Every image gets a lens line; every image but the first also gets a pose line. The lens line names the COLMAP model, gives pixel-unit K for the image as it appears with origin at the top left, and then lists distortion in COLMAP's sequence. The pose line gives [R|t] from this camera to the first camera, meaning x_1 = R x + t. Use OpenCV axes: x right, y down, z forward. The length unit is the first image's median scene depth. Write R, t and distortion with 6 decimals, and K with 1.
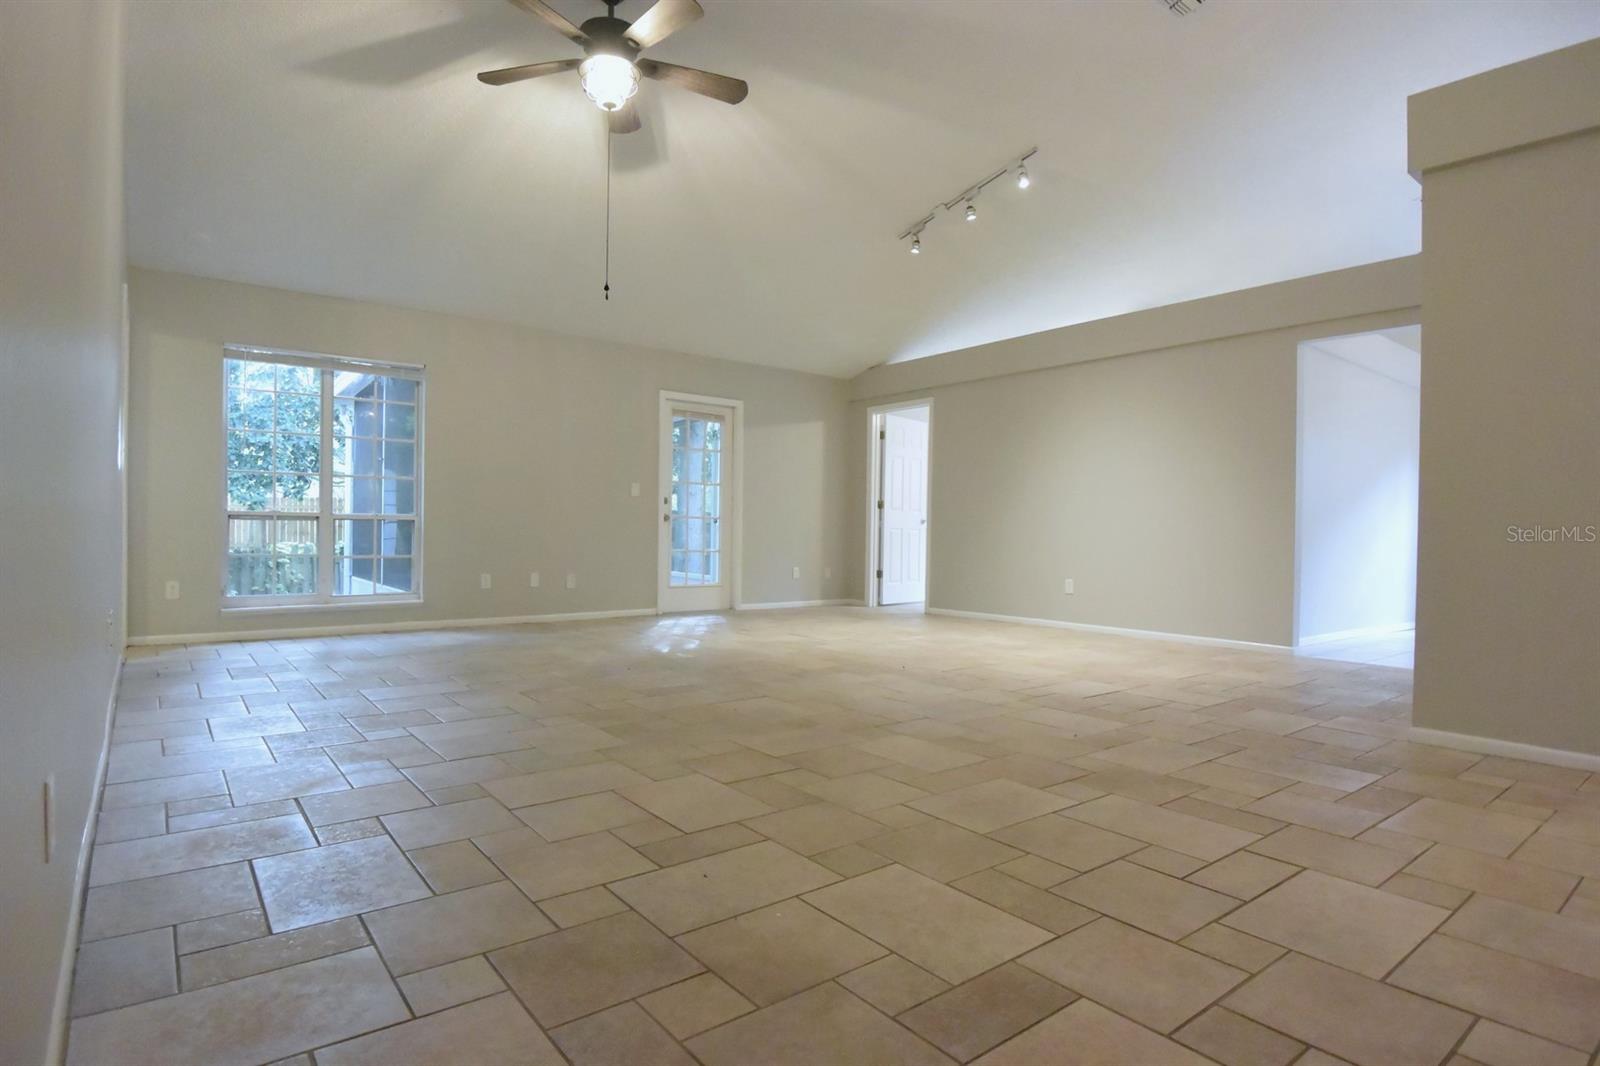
lens RADIAL K [[835.6, 0, 815.3], [0, 835.6, 540.1], [0, 0, 1]] dist [0.000207, -0.025742]
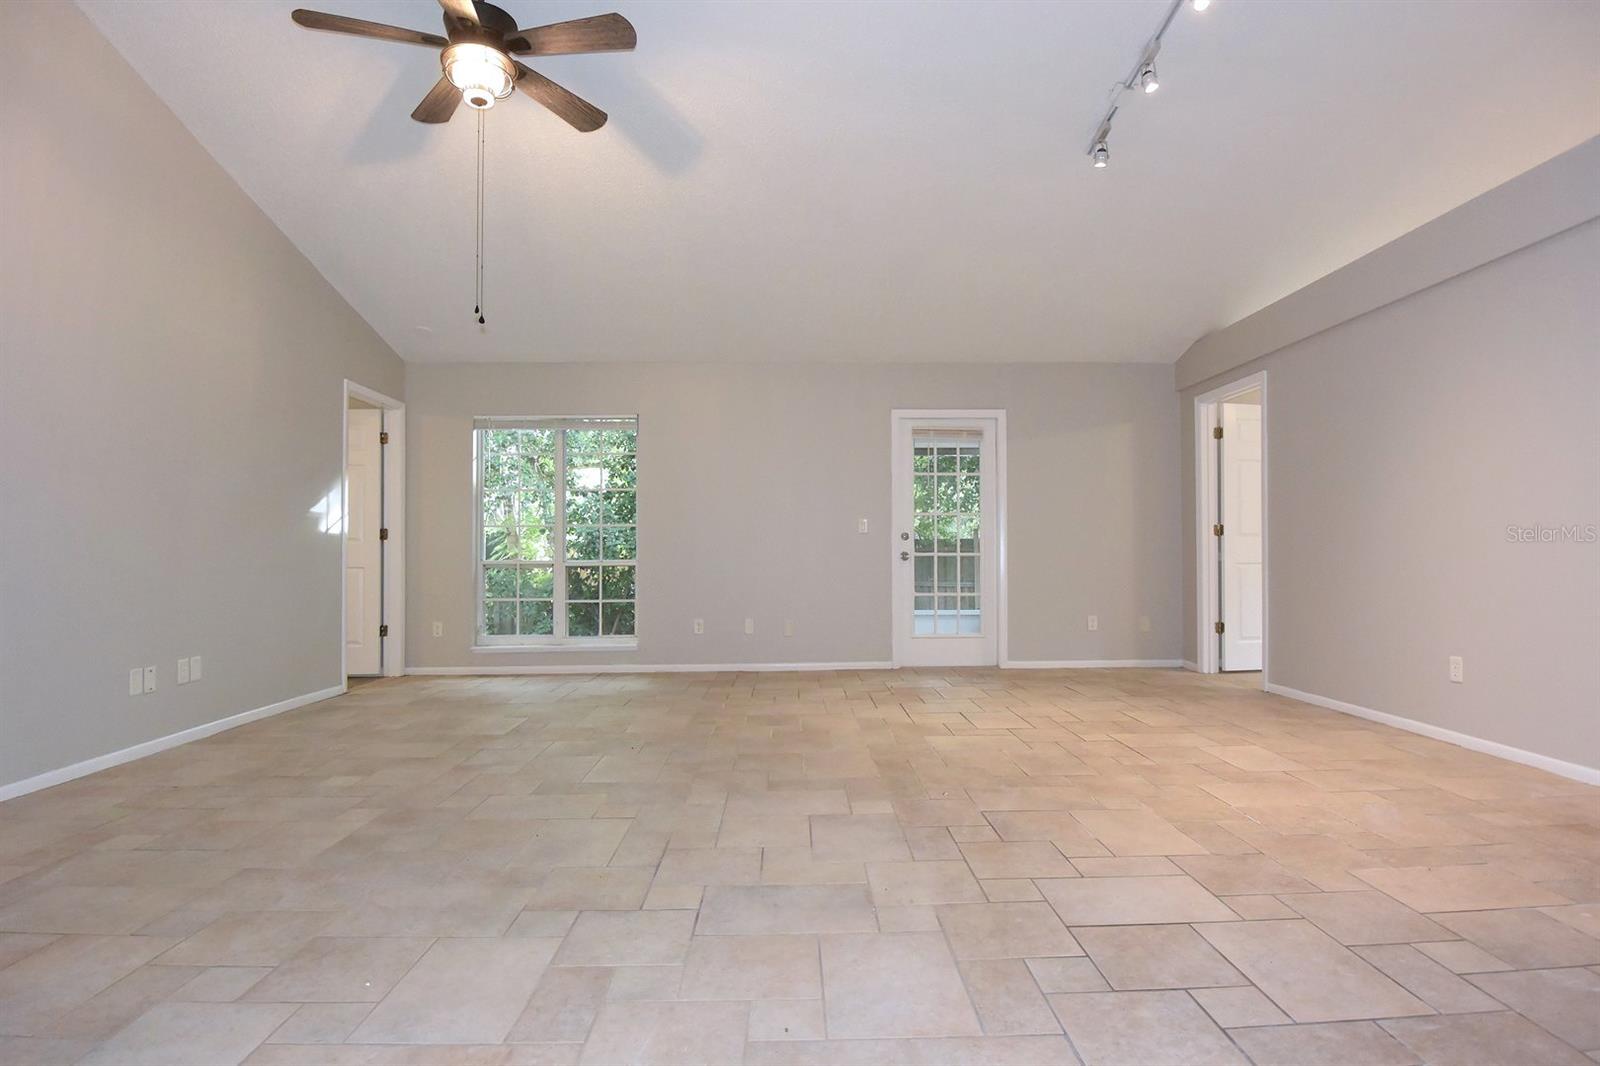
lens RADIAL K [[835.6, 0, 815.3], [0, 835.6, 540.1], [0, 0, 1]] dist [0.000207, -0.025742]
pose [[0.800108, -0.027384, -0.599230, 0.267977], [0.010247, 0.999436, -0.031990, -0.017069], [0.599768, 0.019455, 0.799937, 0.261436]]
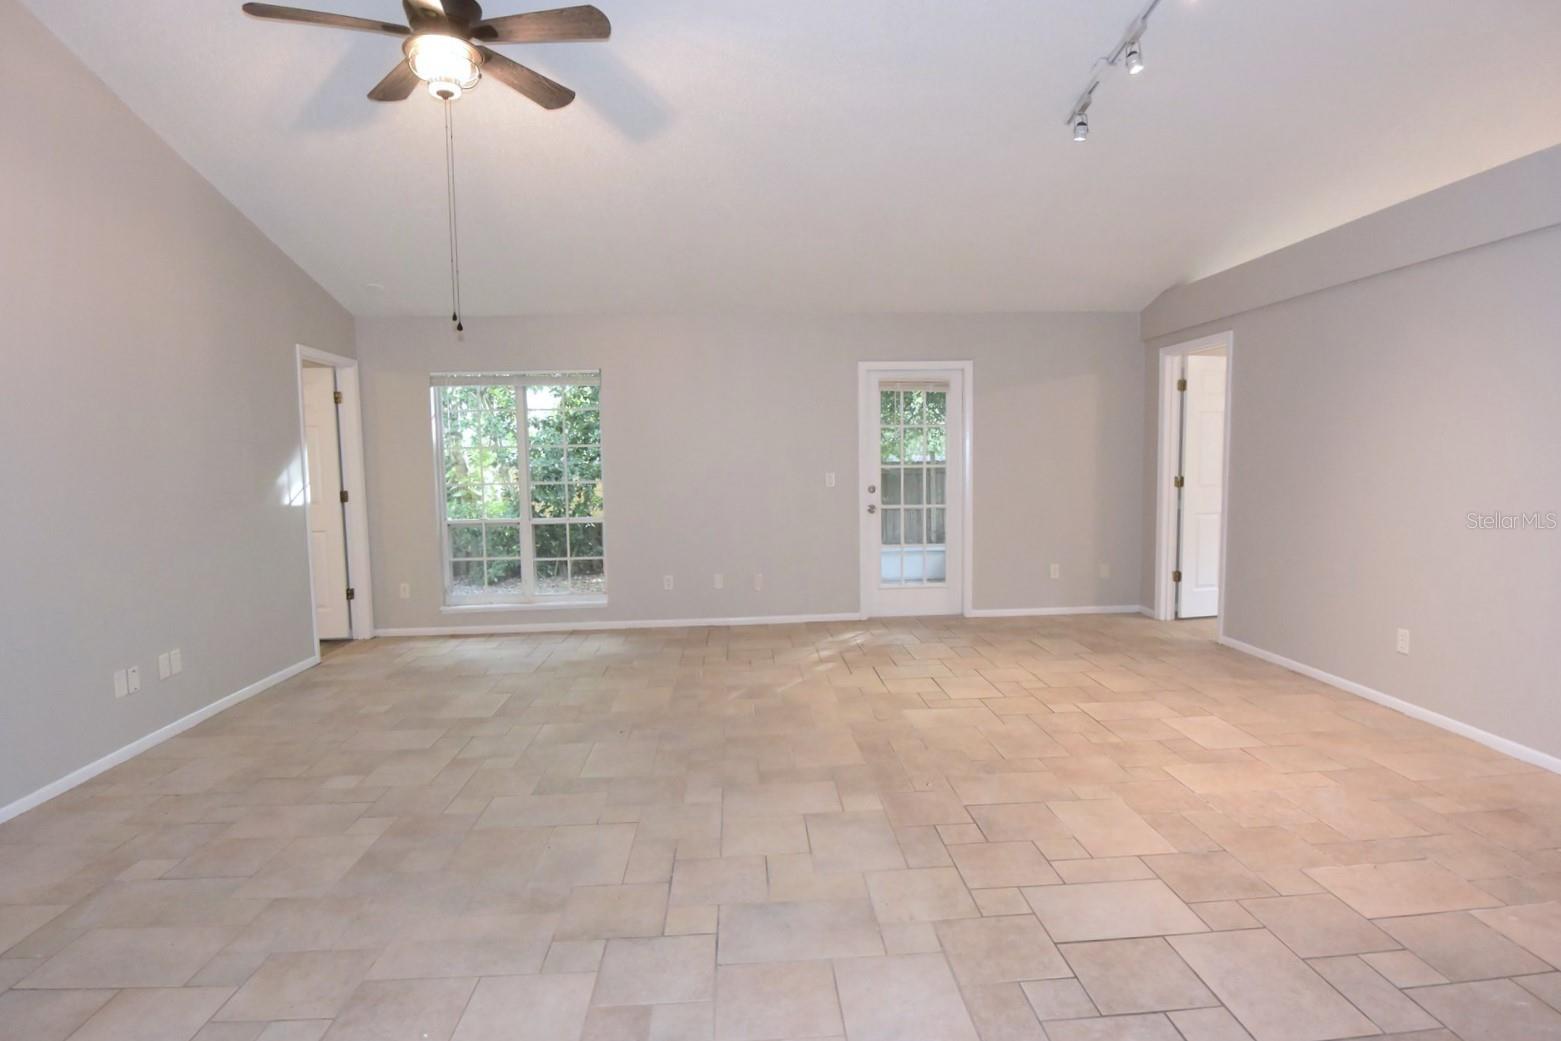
lens RADIAL K [[845.6, 0, 798.4], [0, 845.6, 528.0], [0, 0, 1]] dist [0.004328, -0.029927]
pose [[0.823858, 0.020094, -0.566440, 0.260381], [0.022785, 0.997389, 0.068521, -0.070298], [0.566338, -0.069358, 0.821250, 0.239388]]
